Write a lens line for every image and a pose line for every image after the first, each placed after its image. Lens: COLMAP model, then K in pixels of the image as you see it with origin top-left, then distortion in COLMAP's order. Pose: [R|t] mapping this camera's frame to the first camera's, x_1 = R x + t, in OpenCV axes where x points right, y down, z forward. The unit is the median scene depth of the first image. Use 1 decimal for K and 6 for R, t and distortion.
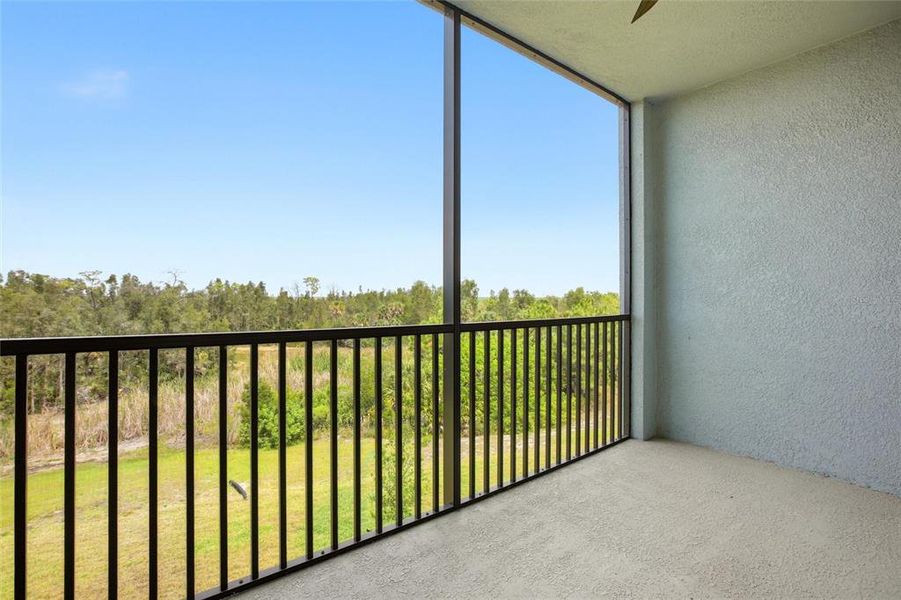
lens RADIAL K [[429.6, 0, 453.6], [0, 429.6, 299.4], [0, 0, 1]] dist [-0.008626, 0.000245]
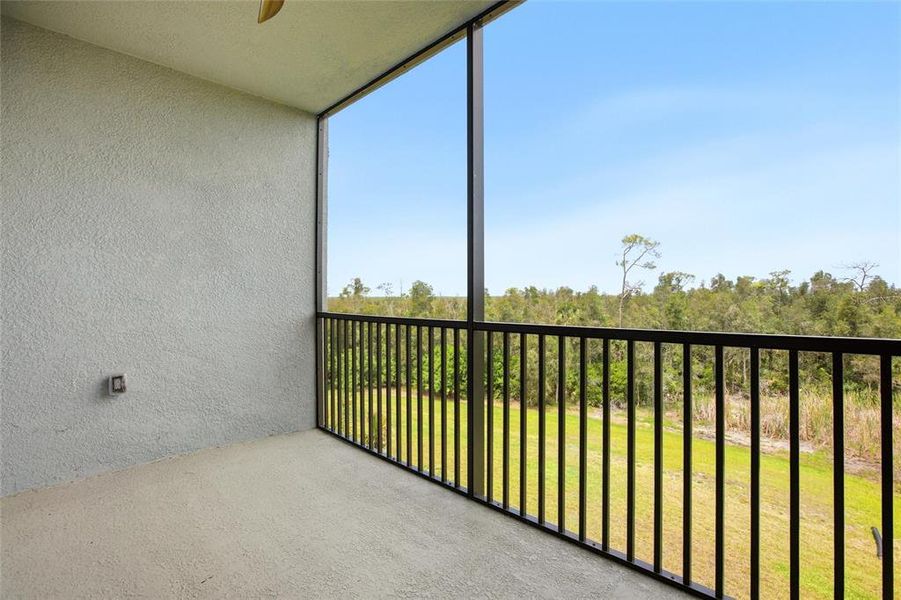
lens RADIAL K [[429.6, 0, 452.2], [0, 429.6, 295.0], [0, 0, 1]] dist [-0.008626, 0.000245]
pose [[0.100232, -0.012236, -0.994889, 0.129991], [0.004708, 0.999919, -0.011824, 0.000421], [0.994953, -0.003499, 0.100281, 0.105258]]
